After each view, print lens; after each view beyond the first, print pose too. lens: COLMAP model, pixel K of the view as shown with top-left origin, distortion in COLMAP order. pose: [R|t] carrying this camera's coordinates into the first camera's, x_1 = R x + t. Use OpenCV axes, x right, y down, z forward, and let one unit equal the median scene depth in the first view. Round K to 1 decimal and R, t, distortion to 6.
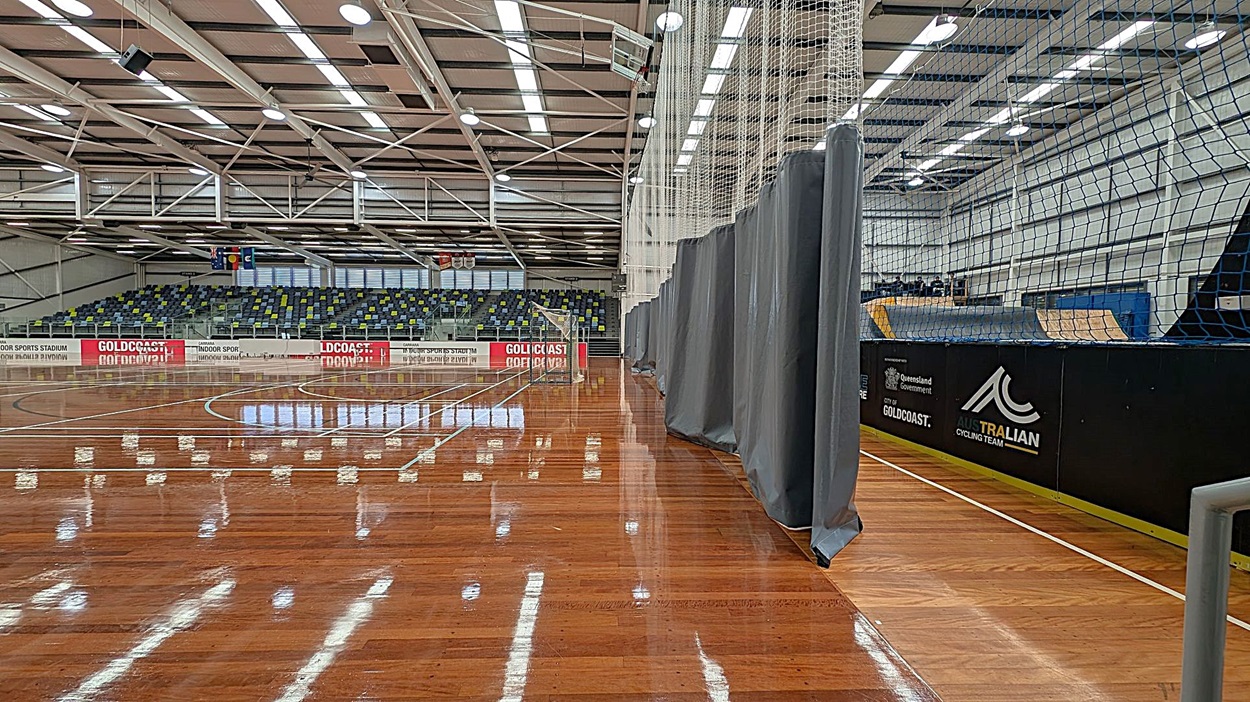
lens RADIAL K [[470.8, 0, 621.2], [0, 470.8, 348.0], [0, 0, 1]] dist [0.002541, -0.001971]
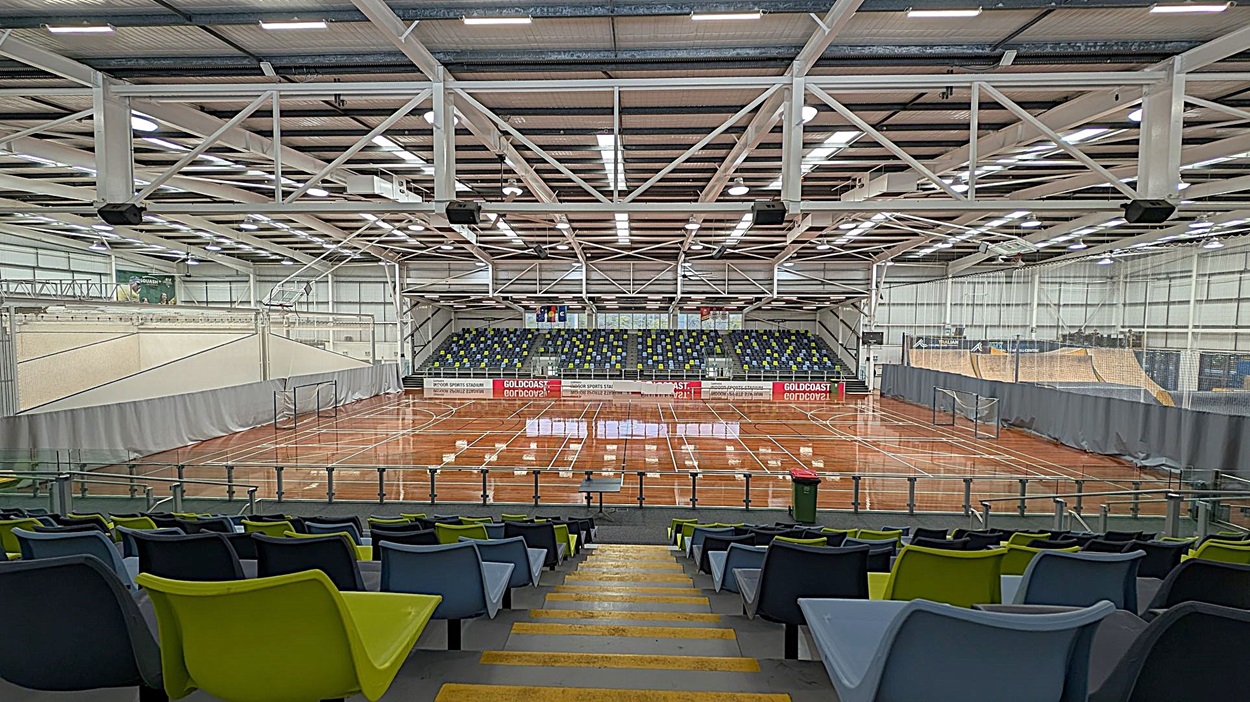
lens RADIAL K [[470.8, 0, 620.4], [0, 470.8, 343.3], [0, 0, 1]] dist [0.002541, -0.001971]
pose [[0.997485, 0.000616, -0.070879, -0.627887], [-0.000336, 0.999992, 0.003960, -0.130685], [0.070881, -0.003926, 0.997477, -0.403859]]
